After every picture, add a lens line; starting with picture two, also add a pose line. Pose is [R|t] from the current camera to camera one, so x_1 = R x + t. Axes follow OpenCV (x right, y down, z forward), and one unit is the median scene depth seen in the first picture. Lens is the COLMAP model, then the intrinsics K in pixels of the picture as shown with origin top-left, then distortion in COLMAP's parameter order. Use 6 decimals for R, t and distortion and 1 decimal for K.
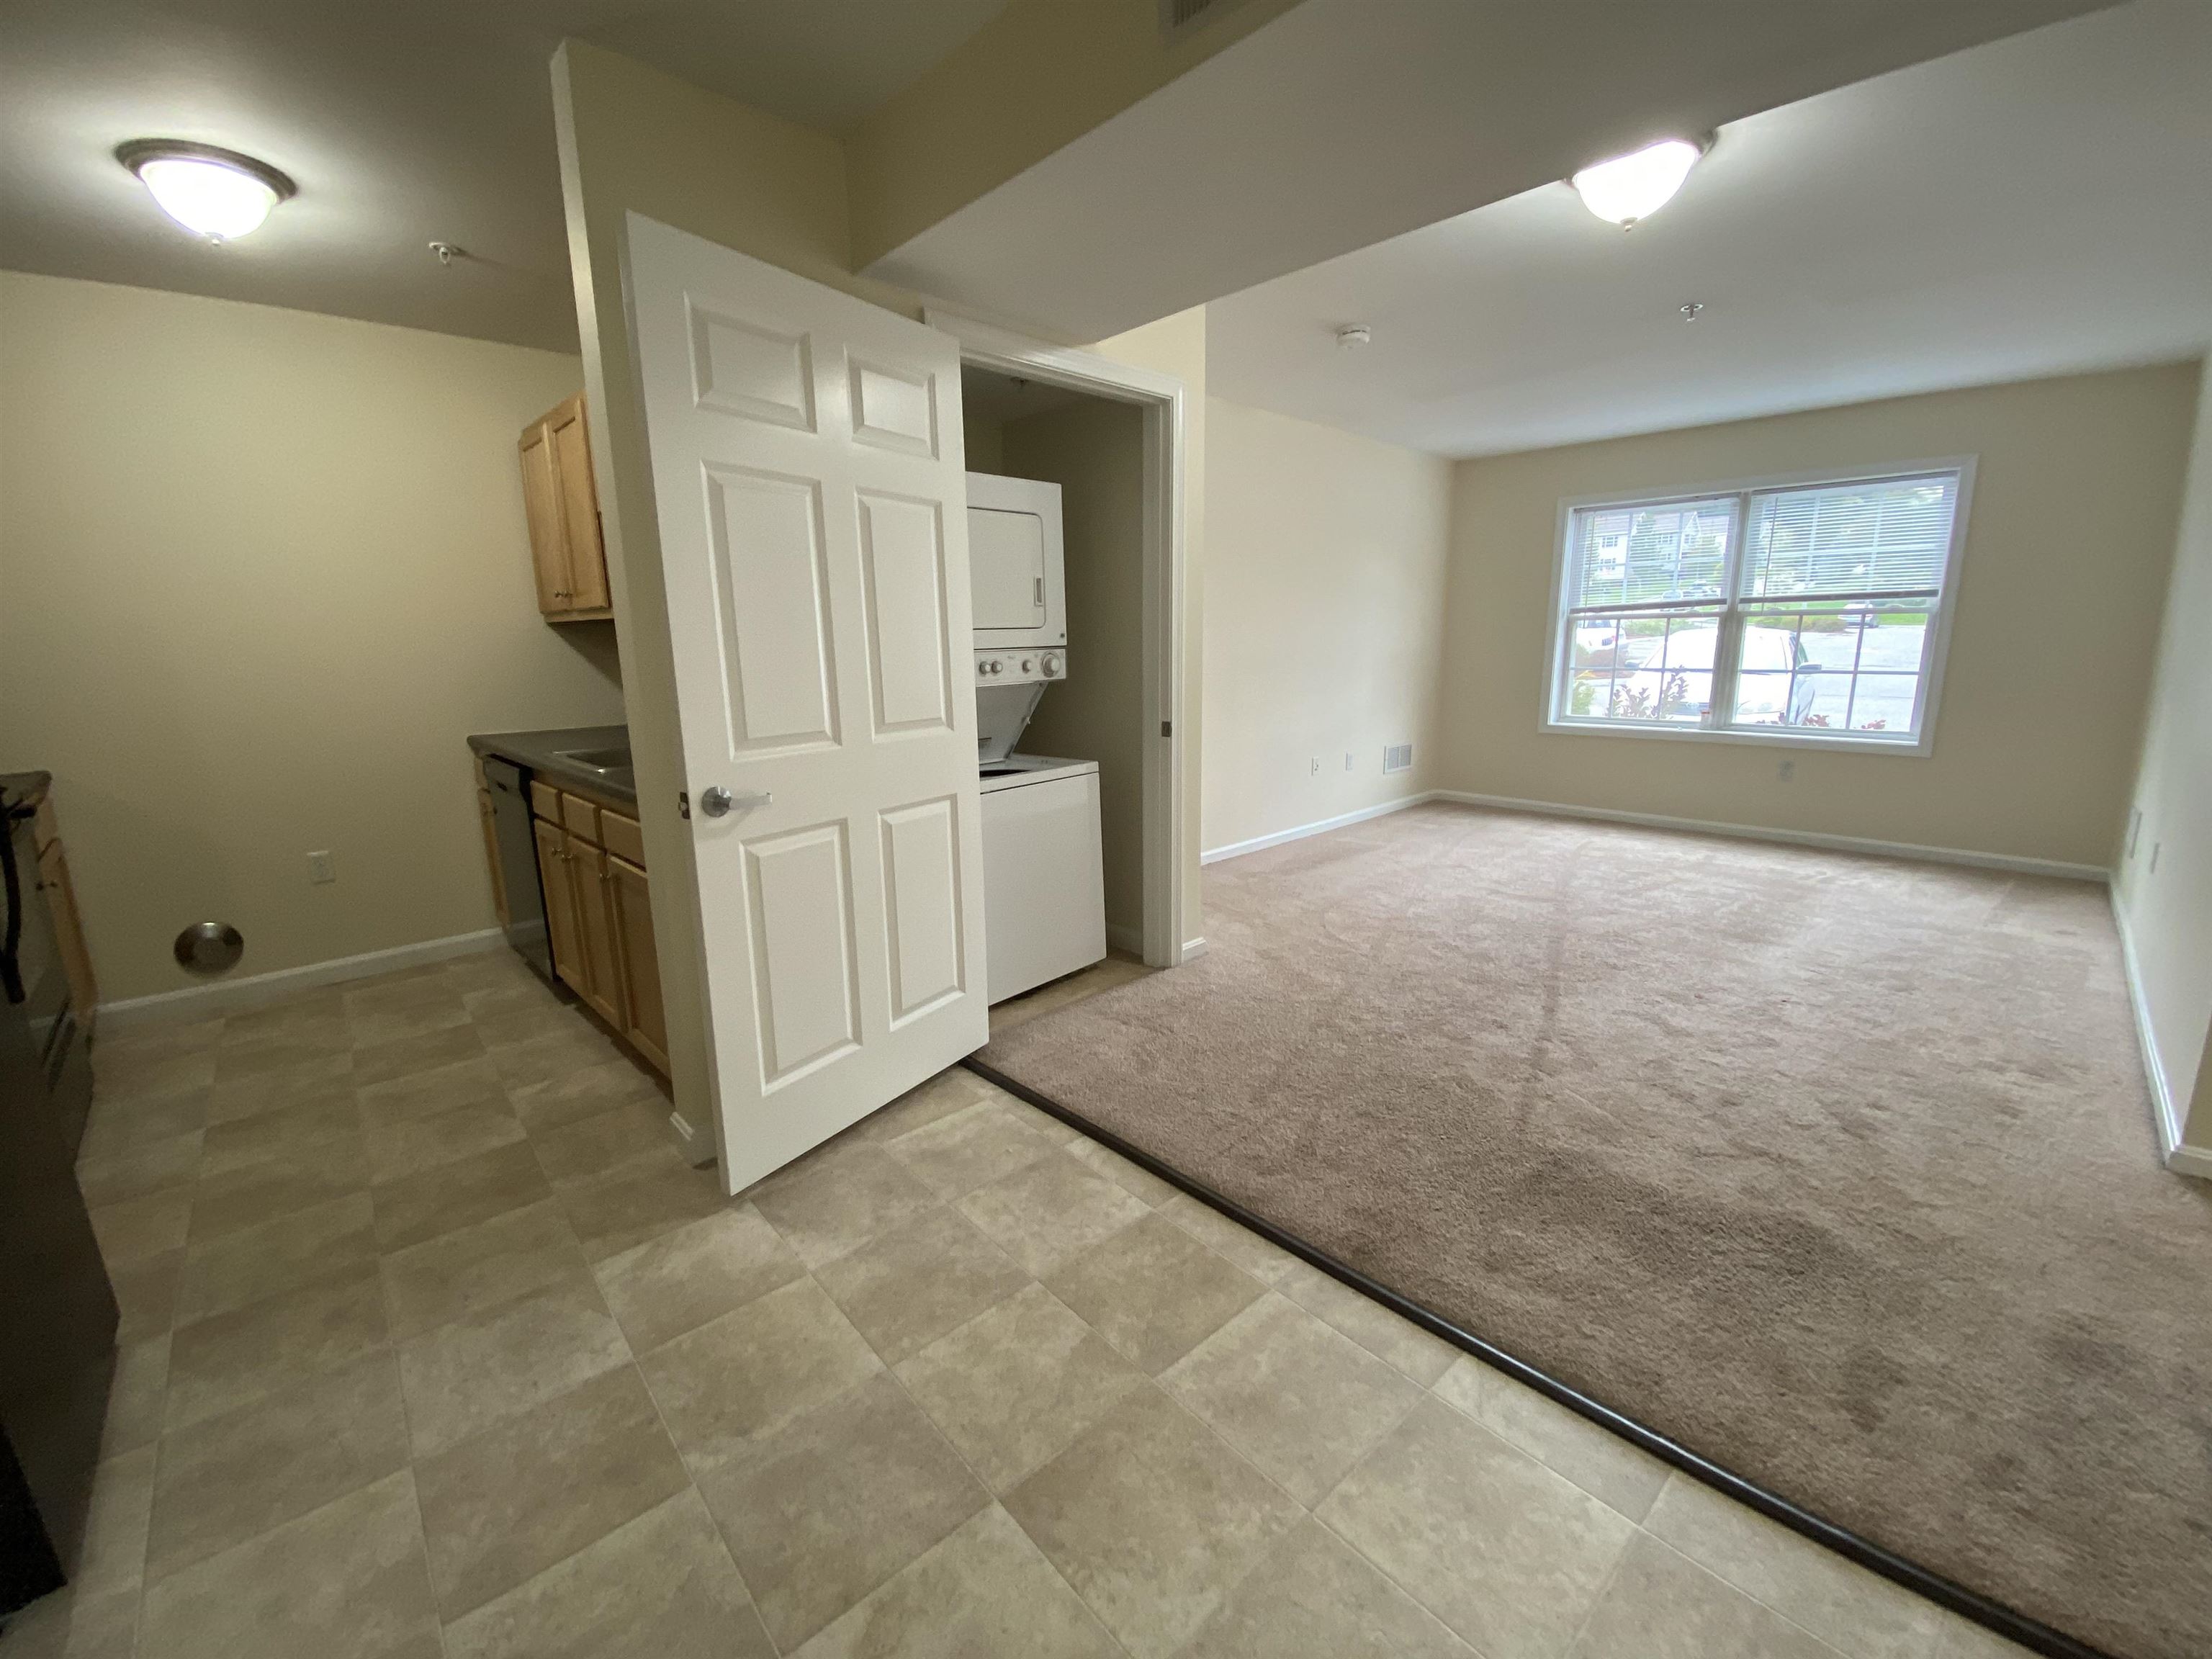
lens RADIAL K [[893.5, 0, 1098.0], [0, 893.5, 820.4], [0, 0, 1]] dist [0.012591, -0.016039]
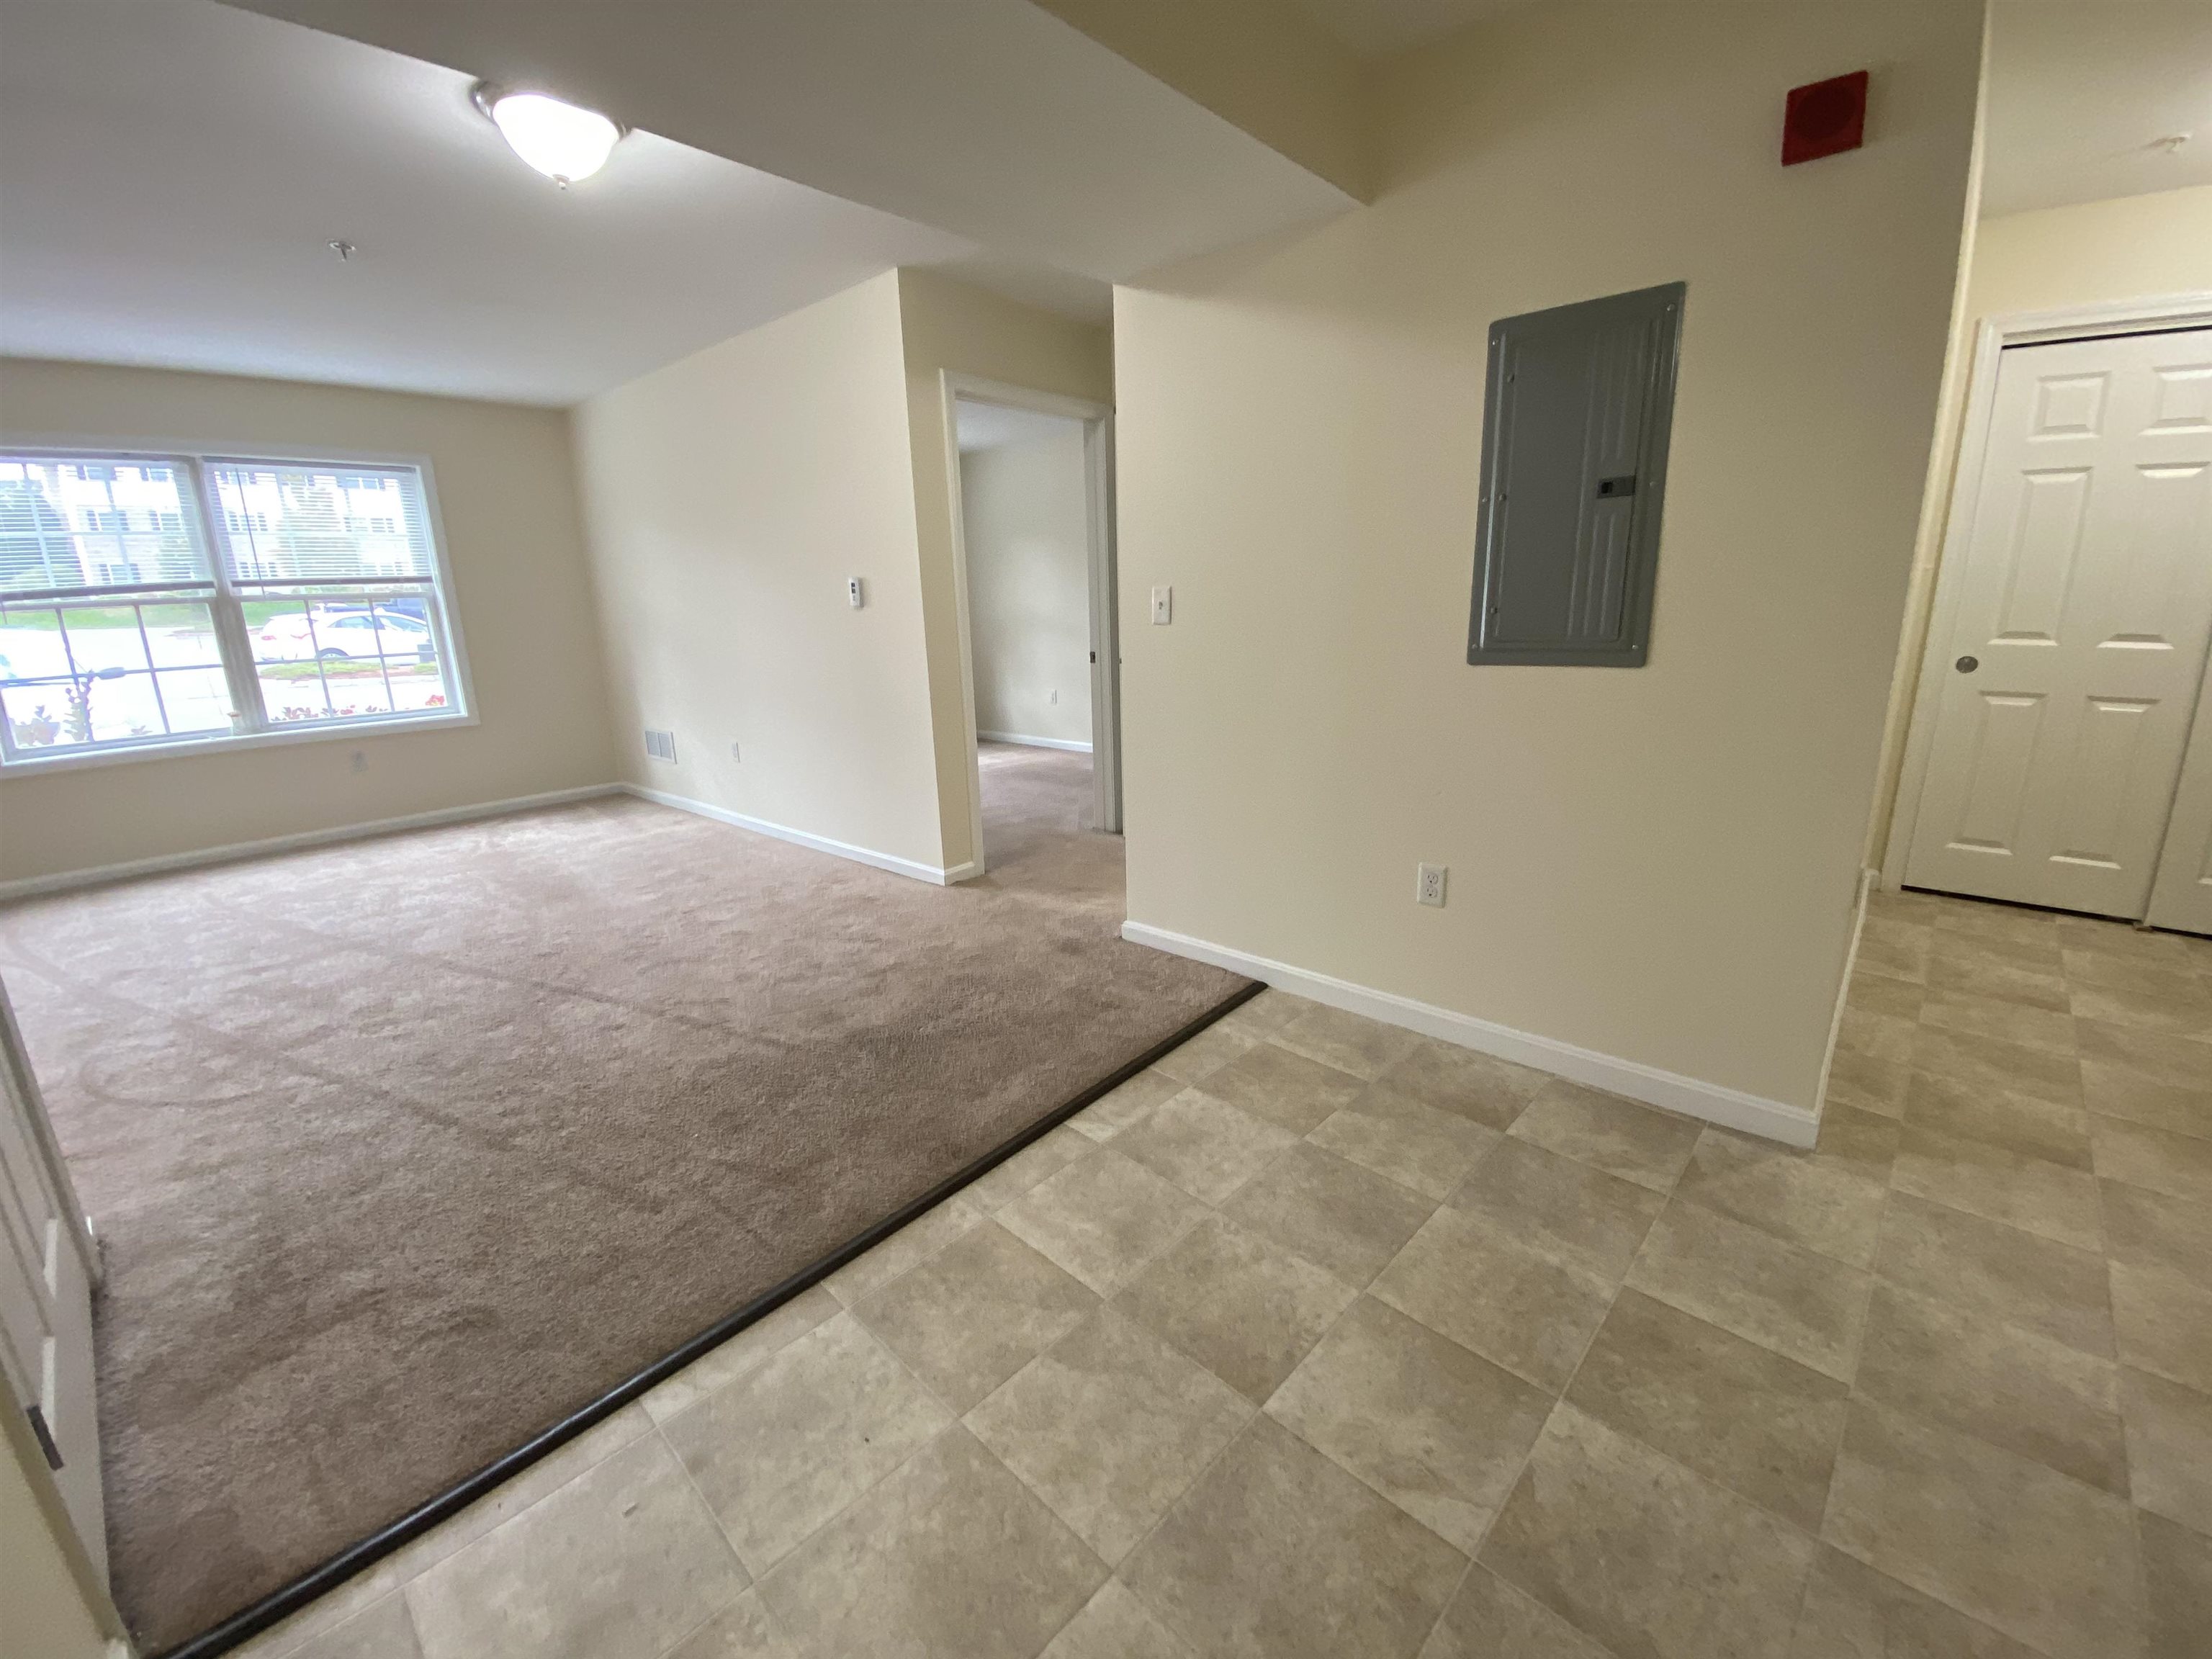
lens RADIAL K [[893.5, 0, 1098.5], [0, 893.5, 816.8], [0, 0, 1]] dist [0.012591, -0.016039]
pose [[-0.076283, -0.223602, 0.971691, -0.530478], [0.229471, 0.944434, 0.235344, -0.096673], [-0.970321, 0.240928, -0.020734, 0.579062]]
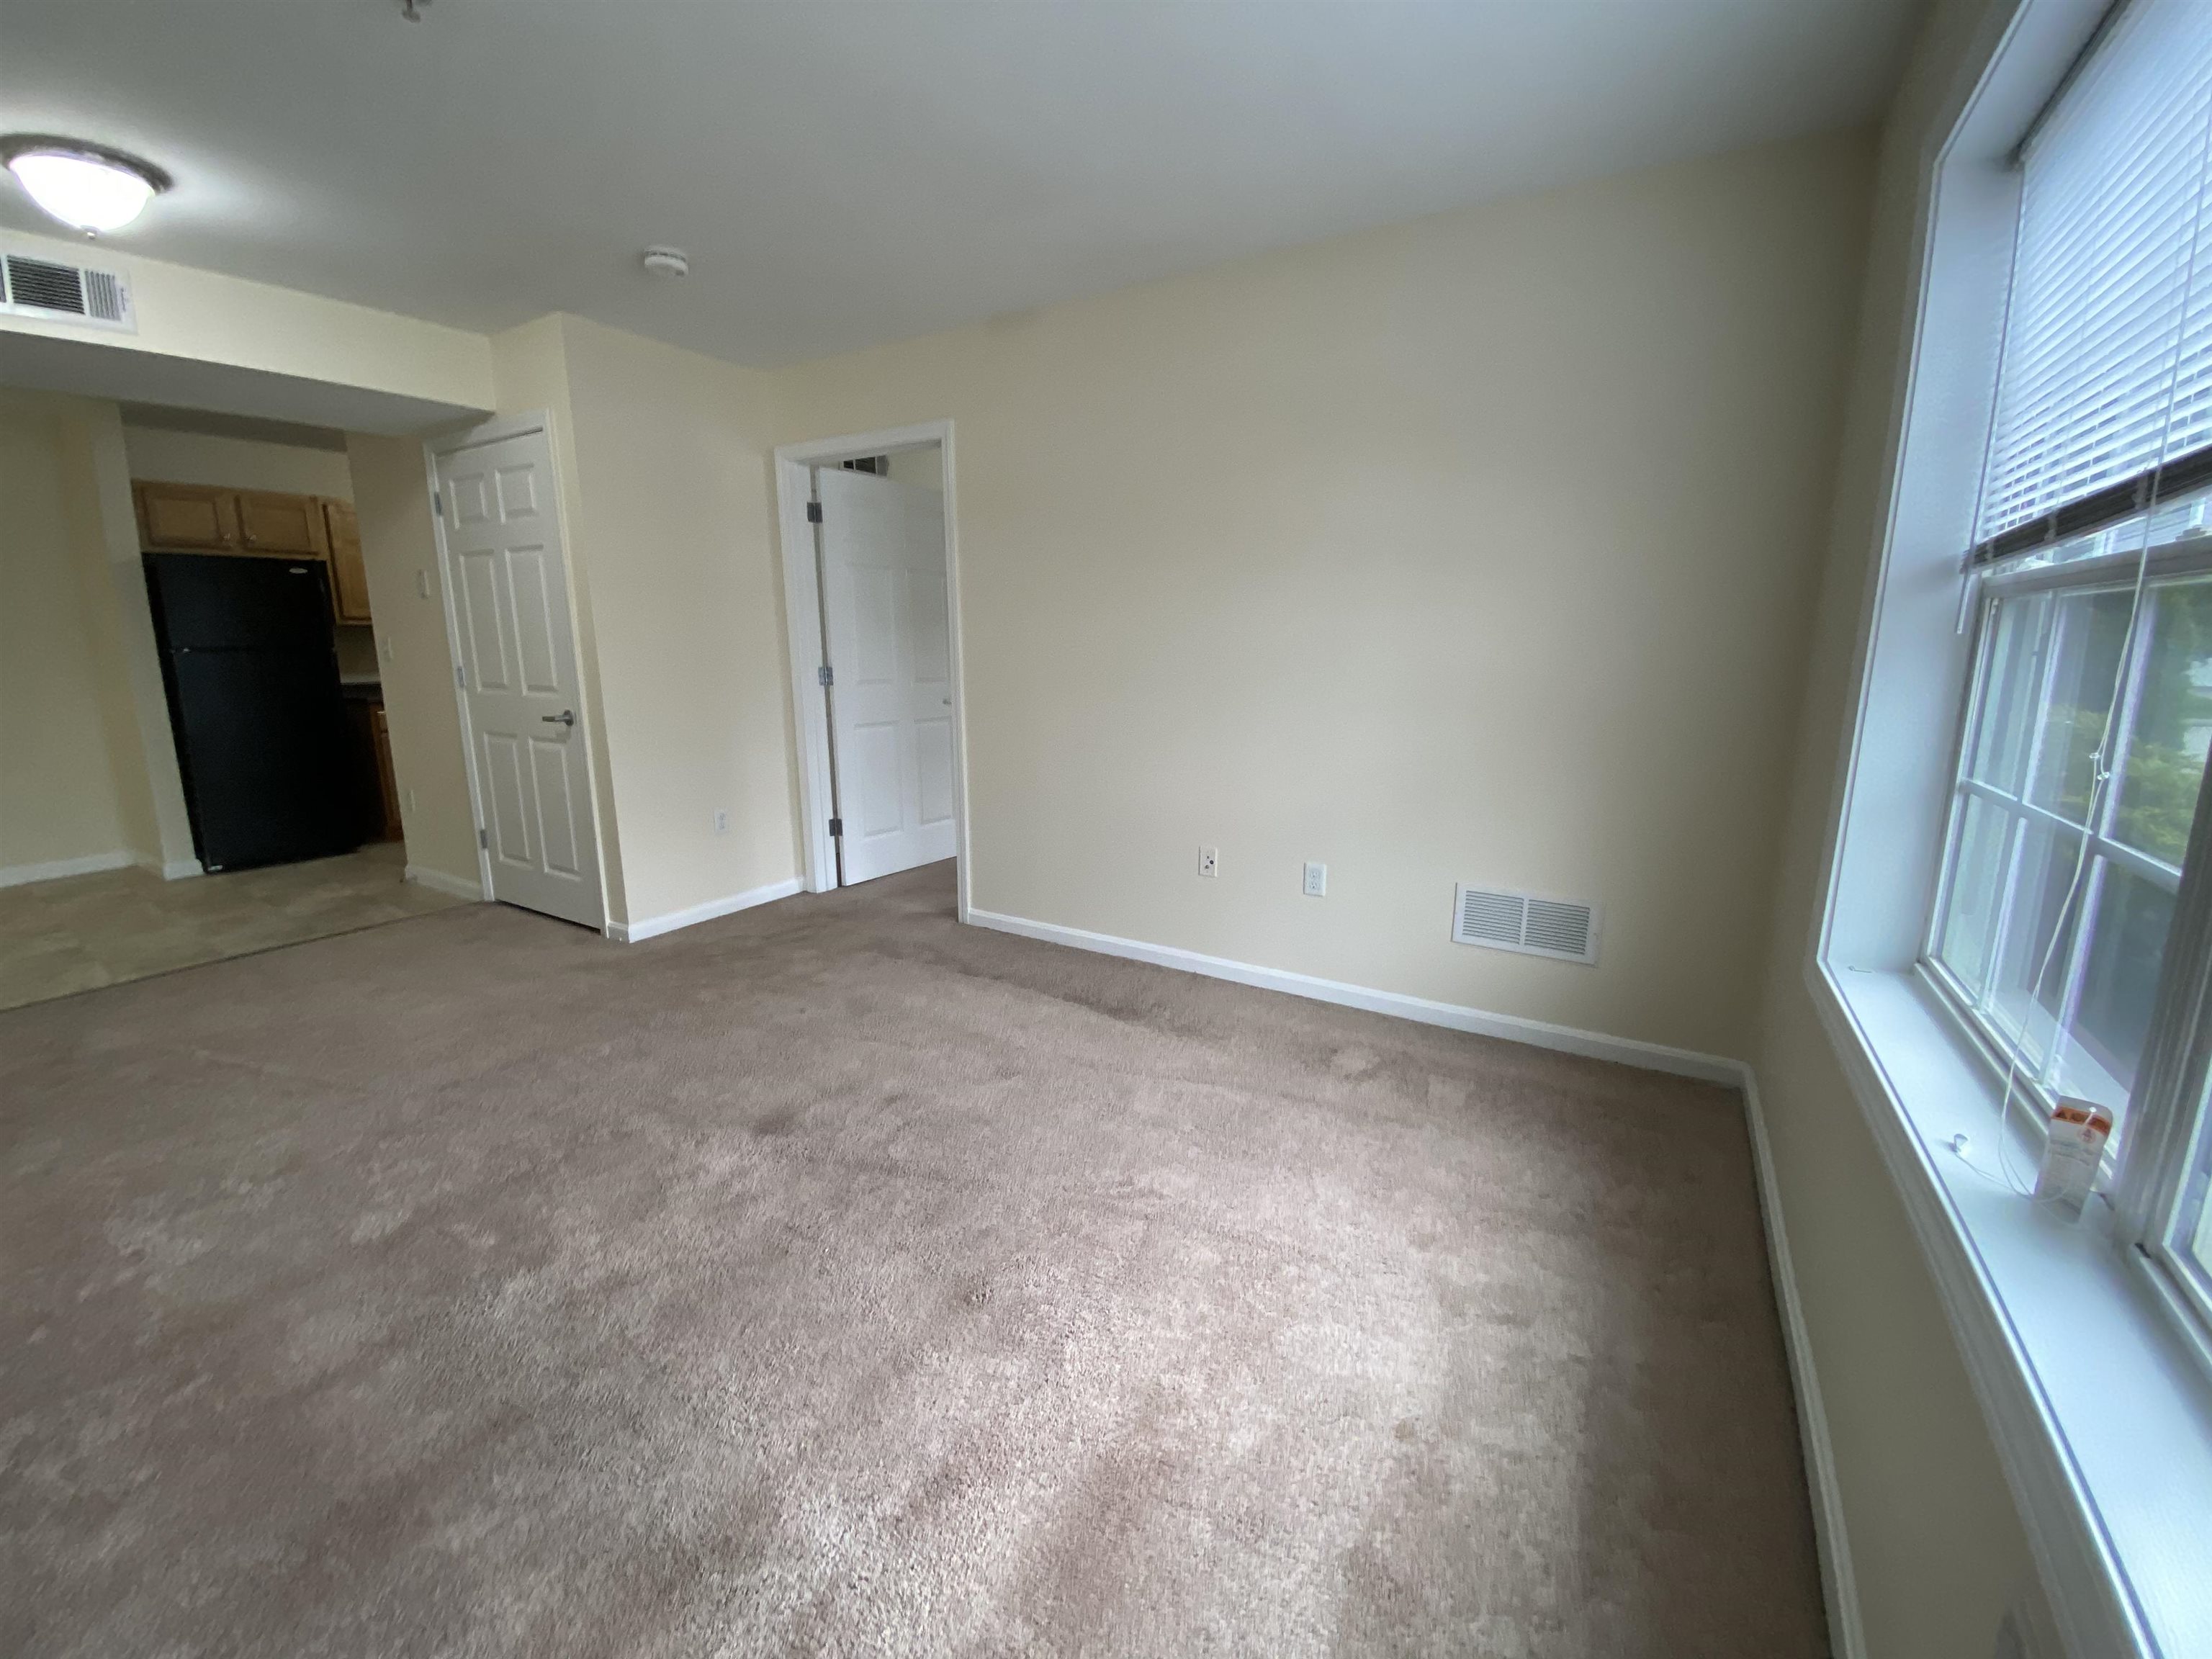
lens RADIAL K [[893.5, 0, 1107.7], [0, 893.5, 818.0], [0, 0, 1]] dist [0.012591, -0.016039]
pose [[0.255506, 0.199292, -0.946044, 1.819702], [-0.202389, 0.967869, 0.149228, -0.383574], [0.945386, 0.153340, 0.287630, 1.790993]]
